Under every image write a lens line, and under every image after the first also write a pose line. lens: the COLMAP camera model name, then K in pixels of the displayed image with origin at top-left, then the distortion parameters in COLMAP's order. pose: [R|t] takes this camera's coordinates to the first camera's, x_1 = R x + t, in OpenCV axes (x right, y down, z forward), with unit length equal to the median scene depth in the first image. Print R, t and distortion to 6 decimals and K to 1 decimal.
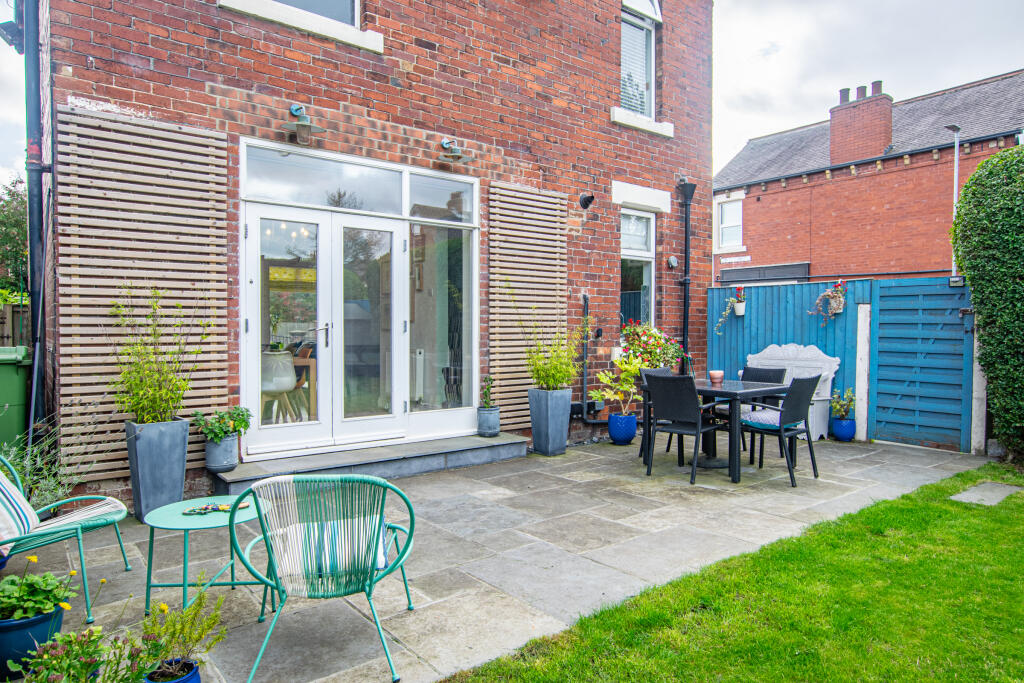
lens RADIAL K [[658.0, 0, 519.7], [0, 658.0, 340.9], [0, 0, 1]] dist [-0.007341, 0.000595]
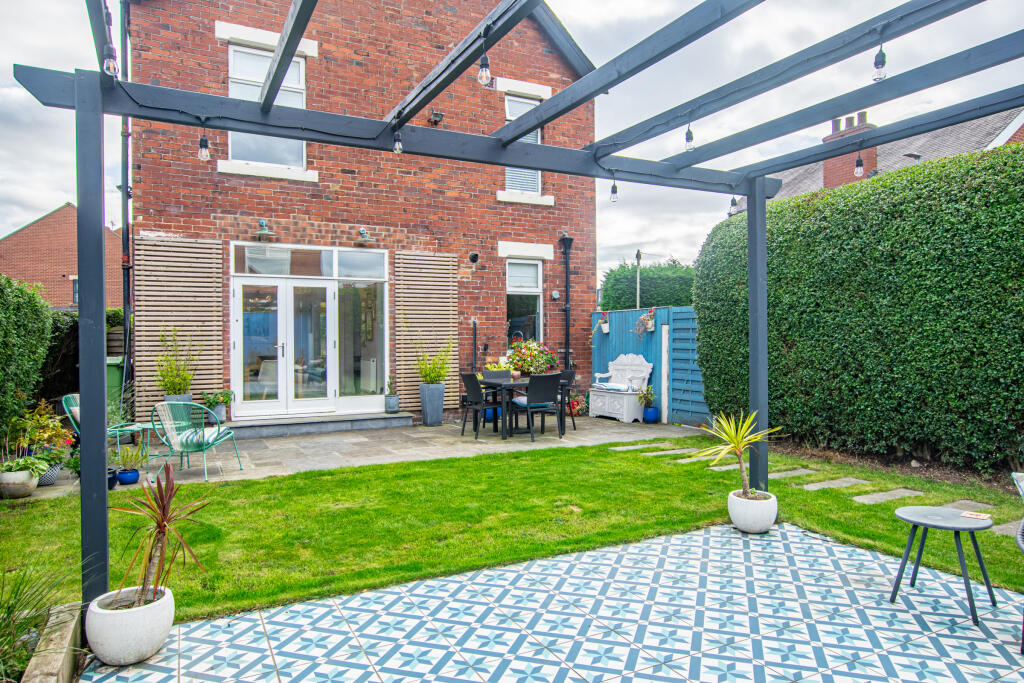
lens RADIAL K [[658.0, 0, 519.7], [0, 658.0, 340.9], [0, 0, 1]] dist [-0.007341, 0.000595]
pose [[0.975634, -0.009396, -0.219205, 0.595757], [0.005458, 0.999813, -0.018560, 0.002557], [0.219338, 0.016911, 0.975502, -0.470440]]
